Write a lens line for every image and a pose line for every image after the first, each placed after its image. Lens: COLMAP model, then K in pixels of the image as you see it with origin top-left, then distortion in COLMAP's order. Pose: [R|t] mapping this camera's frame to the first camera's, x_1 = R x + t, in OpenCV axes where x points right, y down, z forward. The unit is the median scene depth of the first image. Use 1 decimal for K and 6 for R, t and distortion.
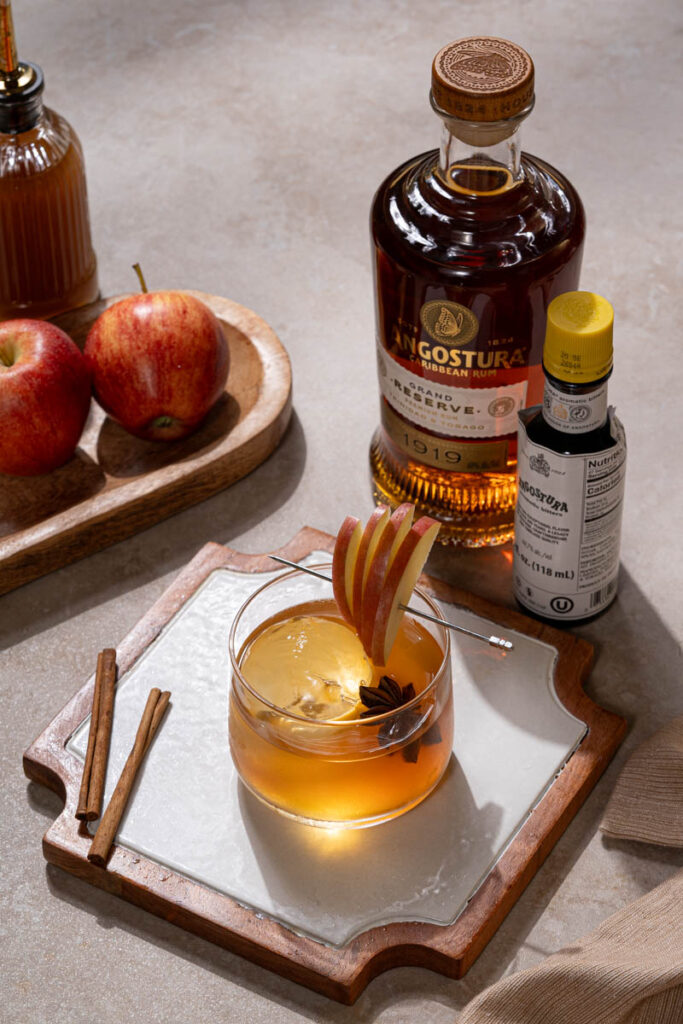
lens RADIAL K [[2963.9, 0, 342.4], [0, 2963.9, 511.1], [0, 0, 1]] dist [-0.222569, 0.000000]
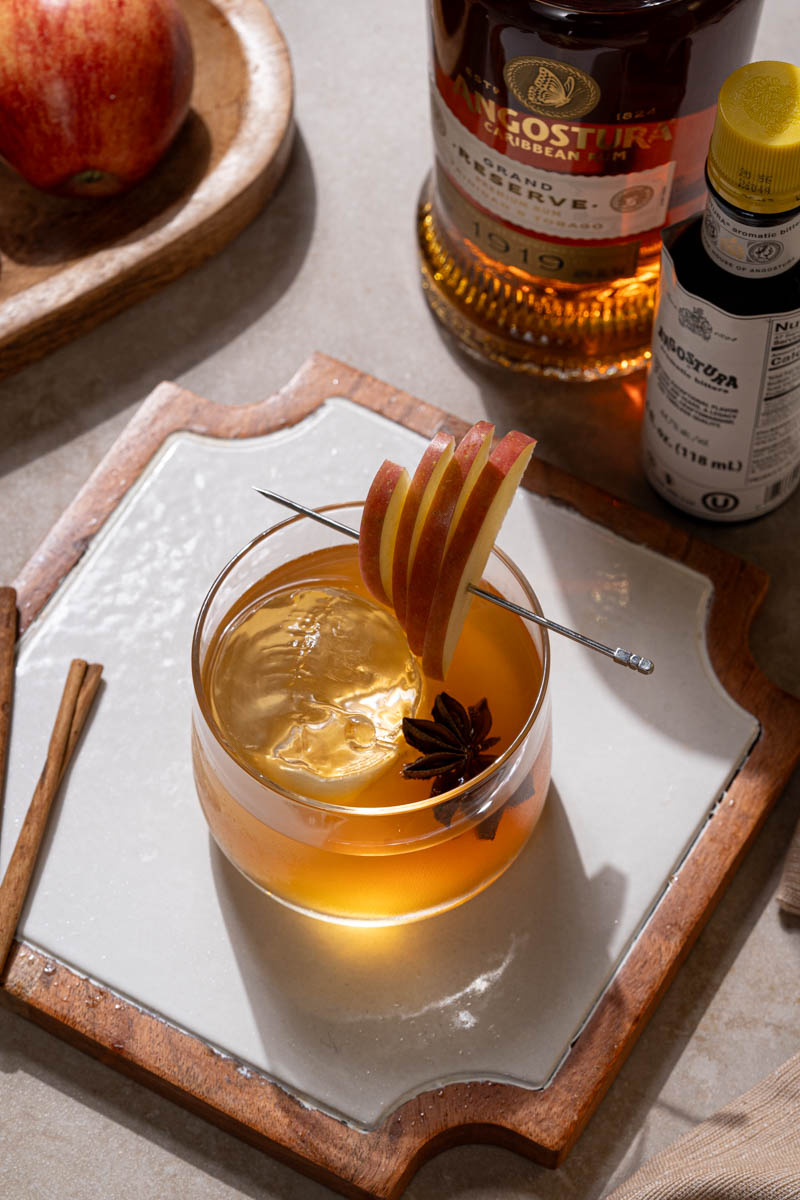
lens RADIAL K [[3473.3, 0, 398.1], [0, 3473.3, 601.3], [0, 0, 1]] dist [-0.222569, 0.000000]
pose [[0.999941, 0.001269, 0.010814, -0.002919], [-0.004110, 0.963700, 0.266955, -0.150402], [-0.010083, -0.266984, 0.963648, 0.288502]]
